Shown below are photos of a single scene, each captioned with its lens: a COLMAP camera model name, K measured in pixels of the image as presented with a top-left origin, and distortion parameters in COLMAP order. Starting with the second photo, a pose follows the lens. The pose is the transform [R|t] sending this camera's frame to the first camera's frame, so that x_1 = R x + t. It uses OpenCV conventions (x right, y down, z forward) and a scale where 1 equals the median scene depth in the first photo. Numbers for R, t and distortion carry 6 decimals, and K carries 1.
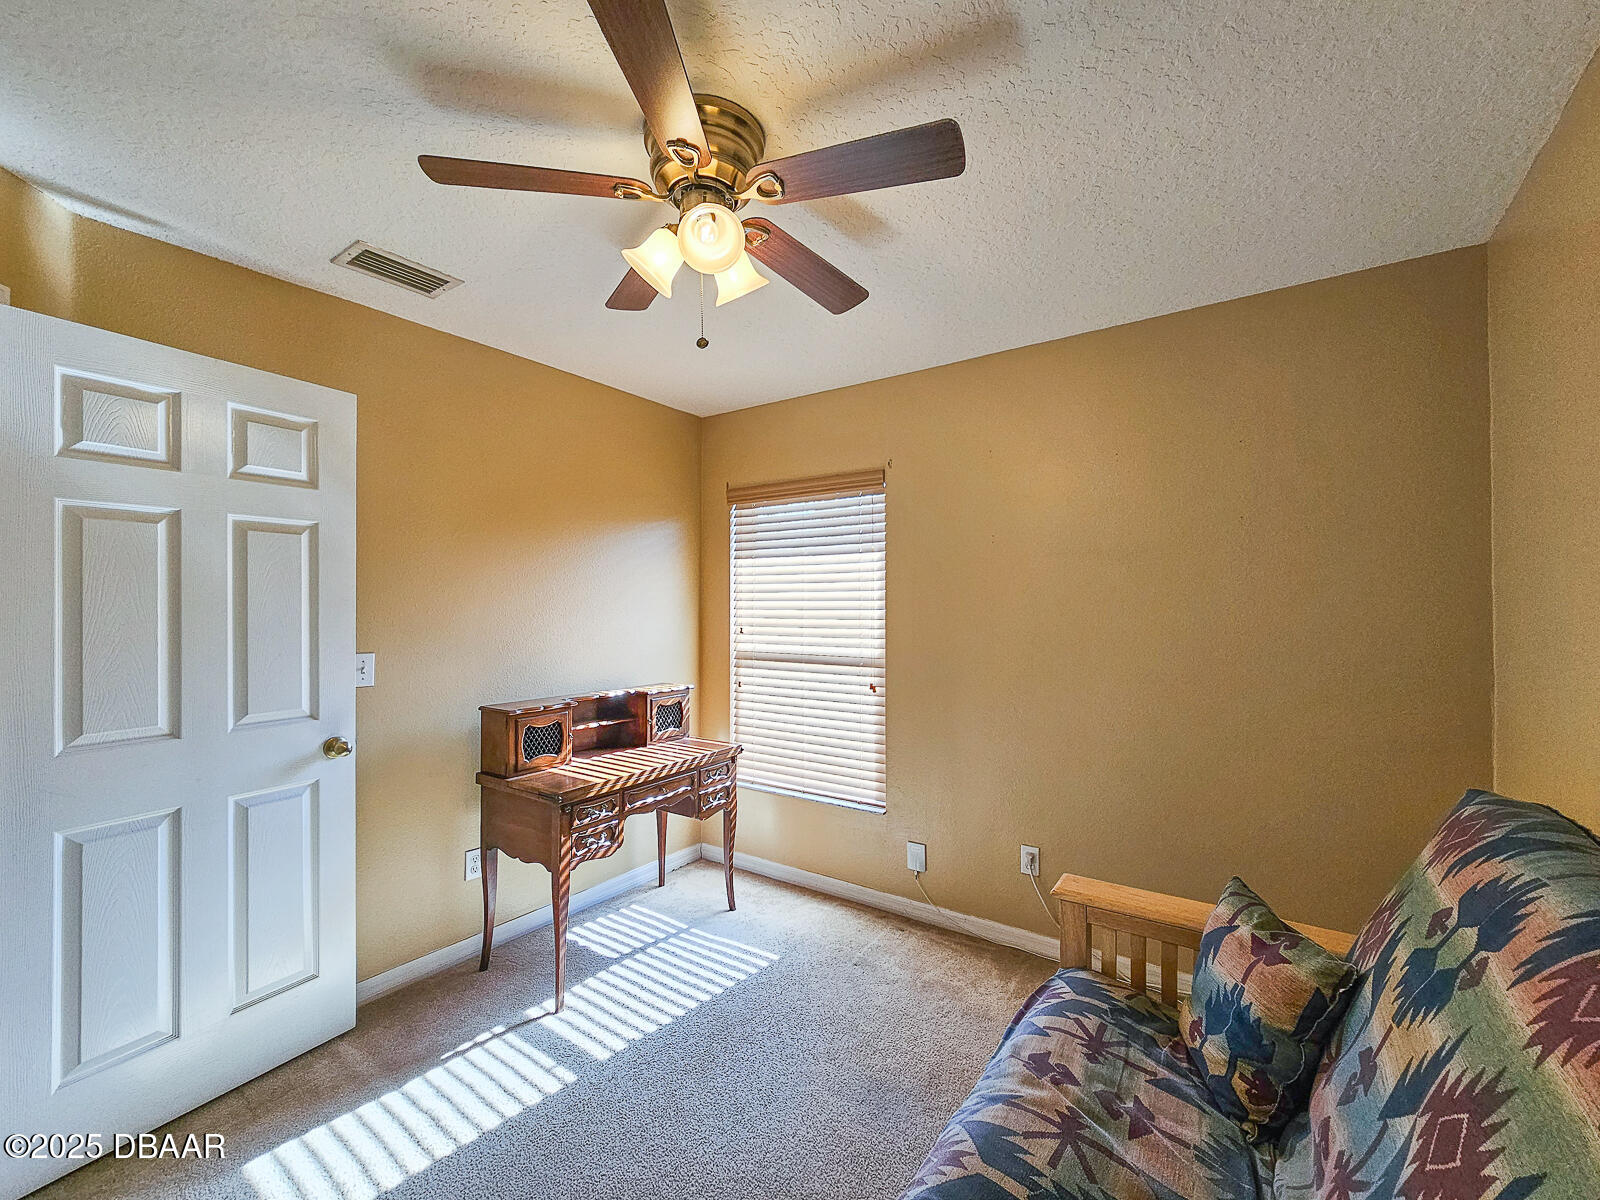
lens RADIAL K [[666.3, 0, 791.8], [0, 666.3, 598.7], [0, 0, 1]] dist [-0.002747, 0.000490]
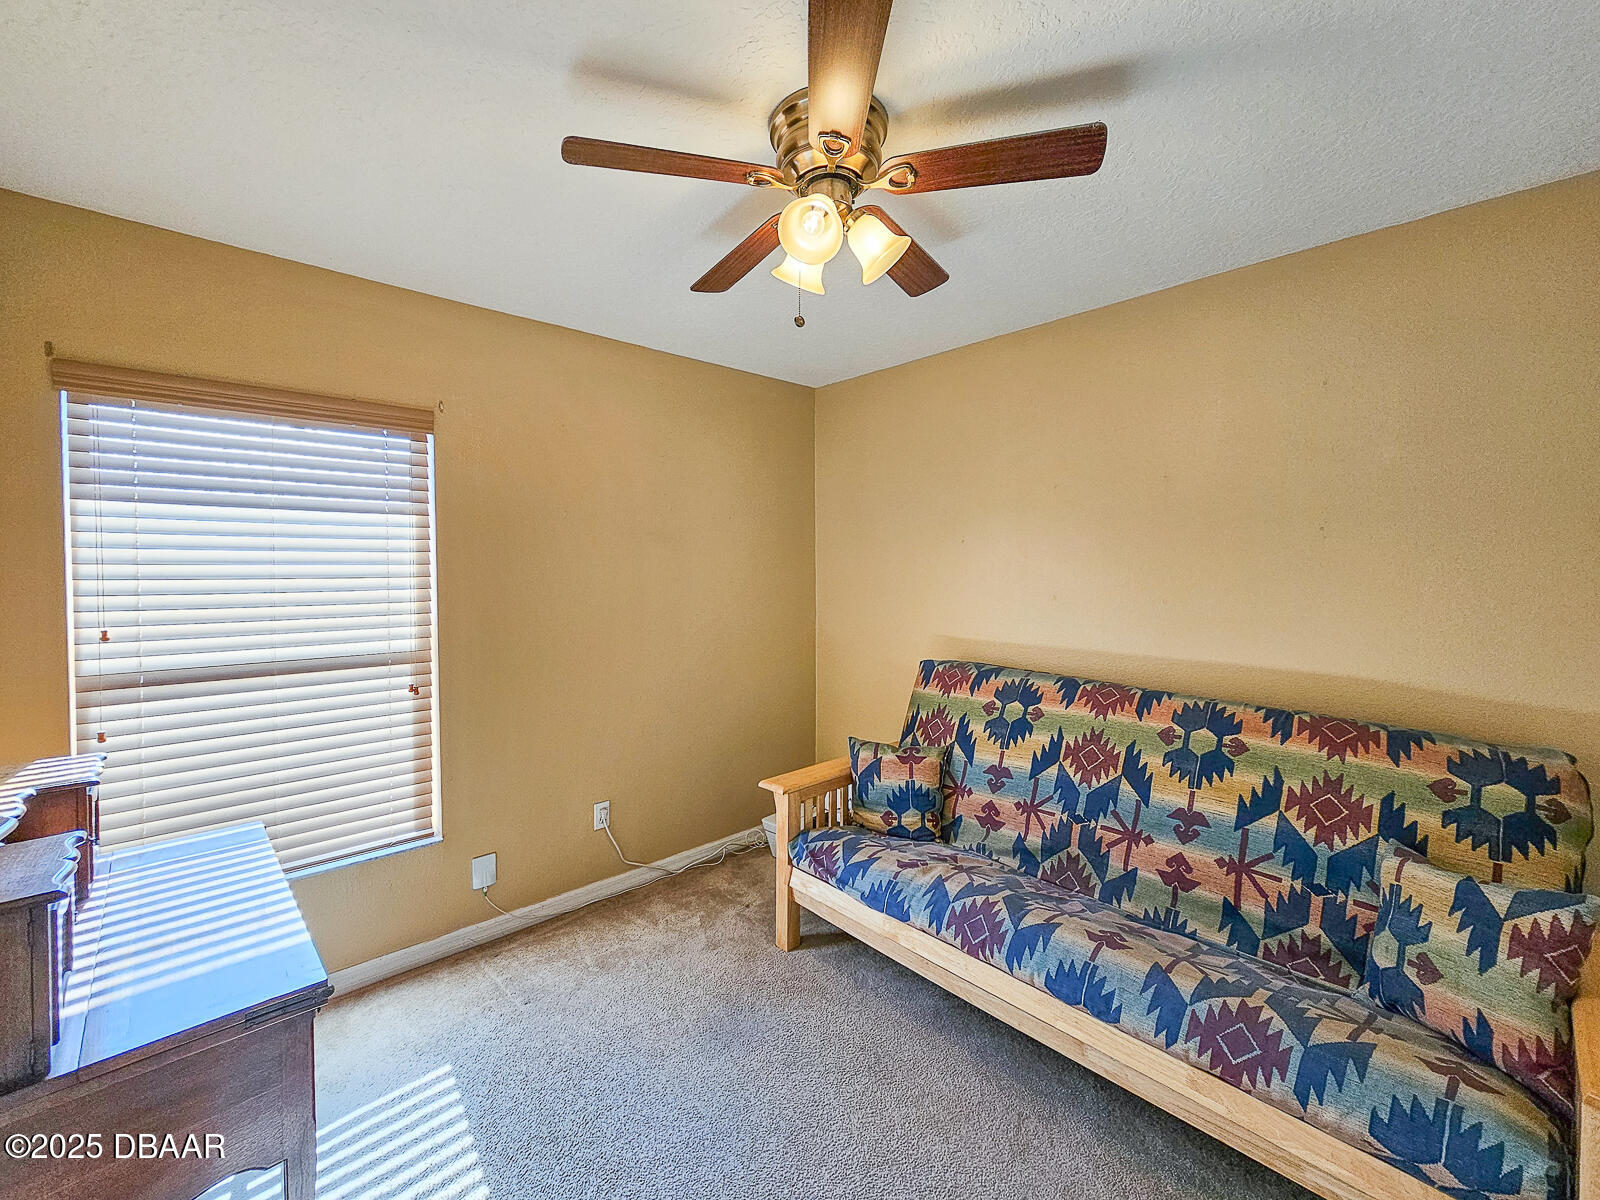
lens RADIAL K [[666.3, 0, 791.8], [0, 666.3, 598.7], [0, 0, 1]] dist [-0.002747, 0.000490]
pose [[0.222752, -0.043028, 0.973925, -0.646665], [0.000576, 0.999031, 0.044005, -0.006535], [-0.974875, -0.009241, 0.222561, 0.488123]]
